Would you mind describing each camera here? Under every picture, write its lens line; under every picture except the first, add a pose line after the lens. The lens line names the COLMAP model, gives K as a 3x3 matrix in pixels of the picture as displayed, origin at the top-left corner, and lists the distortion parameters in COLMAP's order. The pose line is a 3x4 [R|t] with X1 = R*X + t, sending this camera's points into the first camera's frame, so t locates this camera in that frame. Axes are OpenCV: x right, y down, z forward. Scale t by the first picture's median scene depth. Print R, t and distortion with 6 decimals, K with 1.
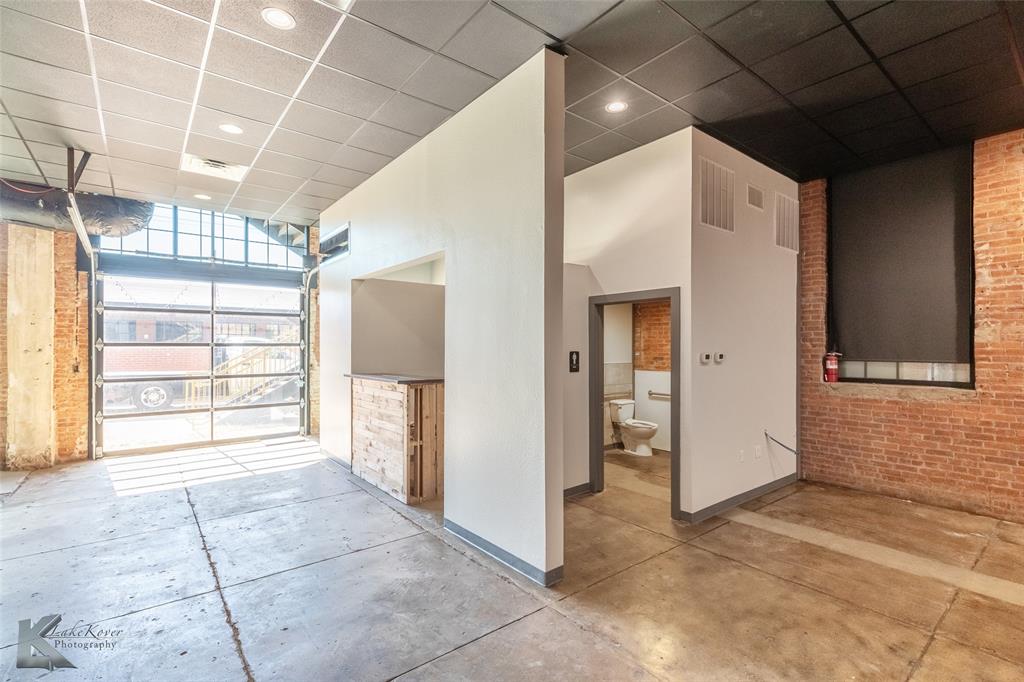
lens RADIAL K [[466.4, 0, 513.0], [0, 466.4, 346.2], [0, 0, 1]] dist [0.005494, 0.000340]
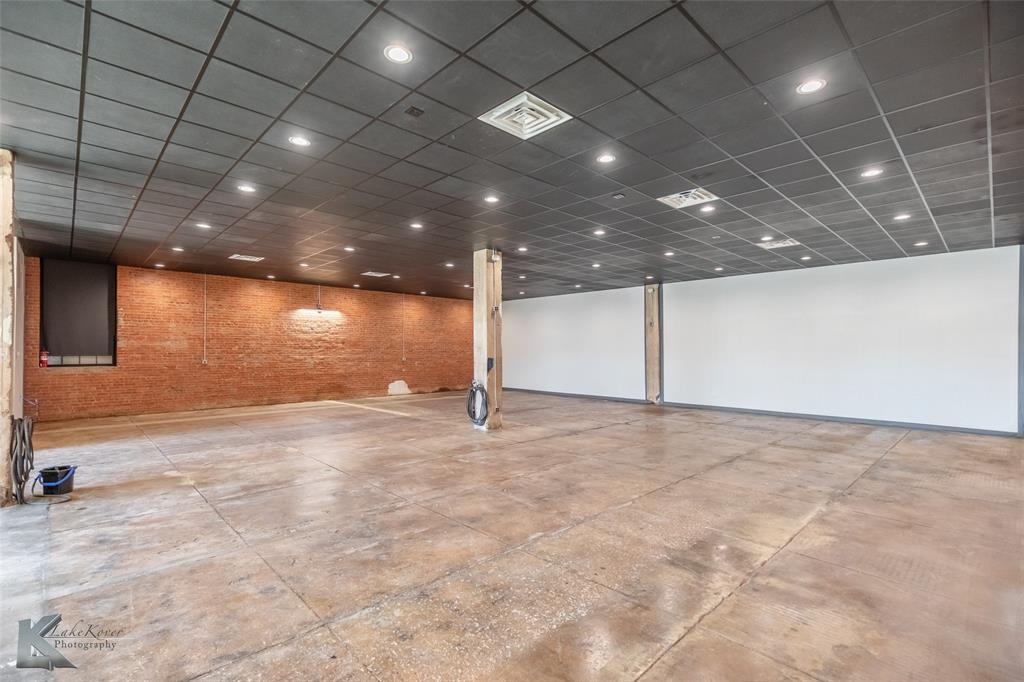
lens RADIAL K [[466.4, 0, 513.0], [0, 466.4, 345.1], [0, 0, 1]] dist [0.005494, 0.000340]
pose [[-0.099510, 0.009858, 0.994988, -1.554964], [-0.003236, 0.999942, -0.010231, 0.000547], [-0.995031, -0.004238, -0.099472, -0.770942]]
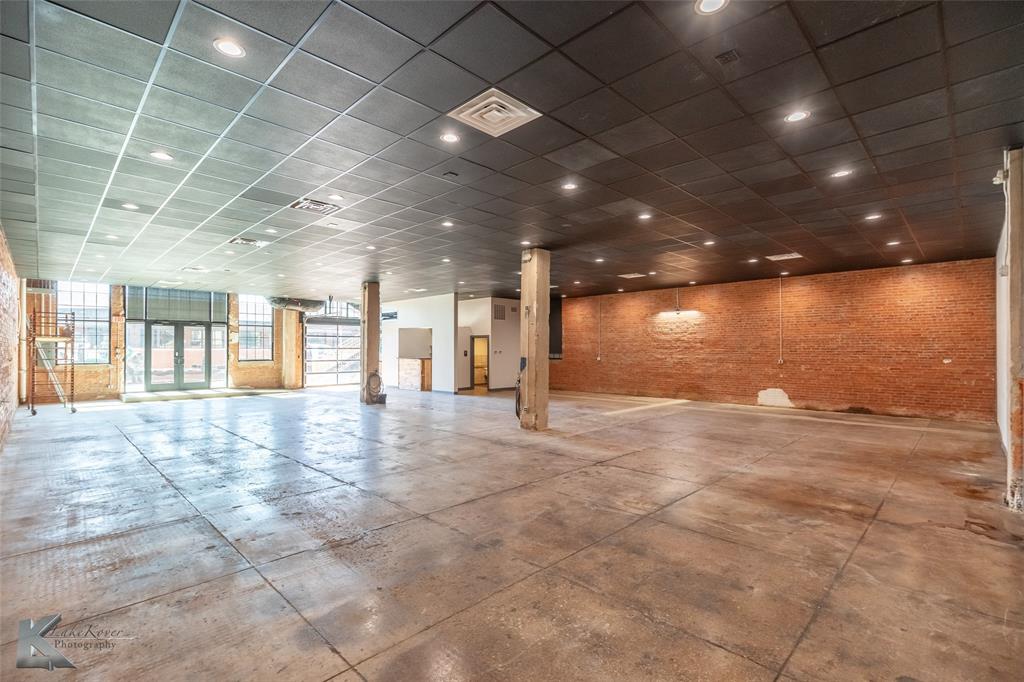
lens RADIAL K [[466.4, 0, 507.1], [0, 466.4, 347.3], [0, 0, 1]] dist [0.005494, 0.000340]
pose [[0.993985, -0.000013, 0.109514, 0.055751], [0.000403, 0.999994, -0.003542, -0.002140], [-0.109514, 0.003565, 0.993979, -2.769063]]
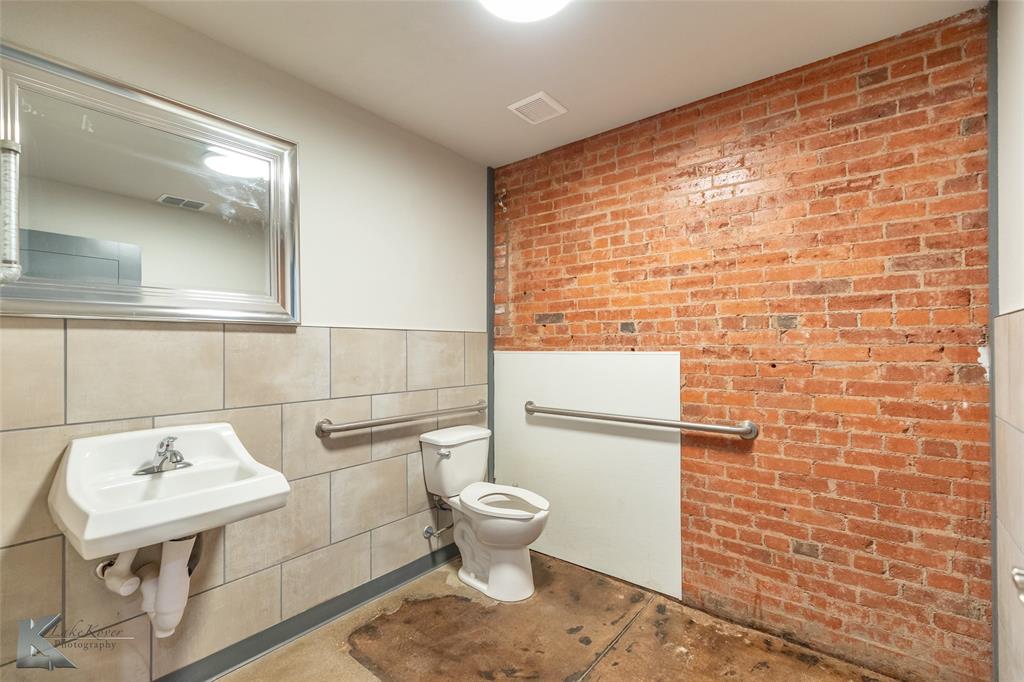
lens RADIAL K [[466.4, 0, 516.8], [0, 466.4, 341.0], [0, 0, 1]] dist [0.005494, 0.000340]
pose [[0.976347, -0.005644, 0.216135, 0.195852], [0.006067, 0.999981, -0.001295, 0.044055], [-0.216123, 0.002576, 0.976363, 0.611824]]
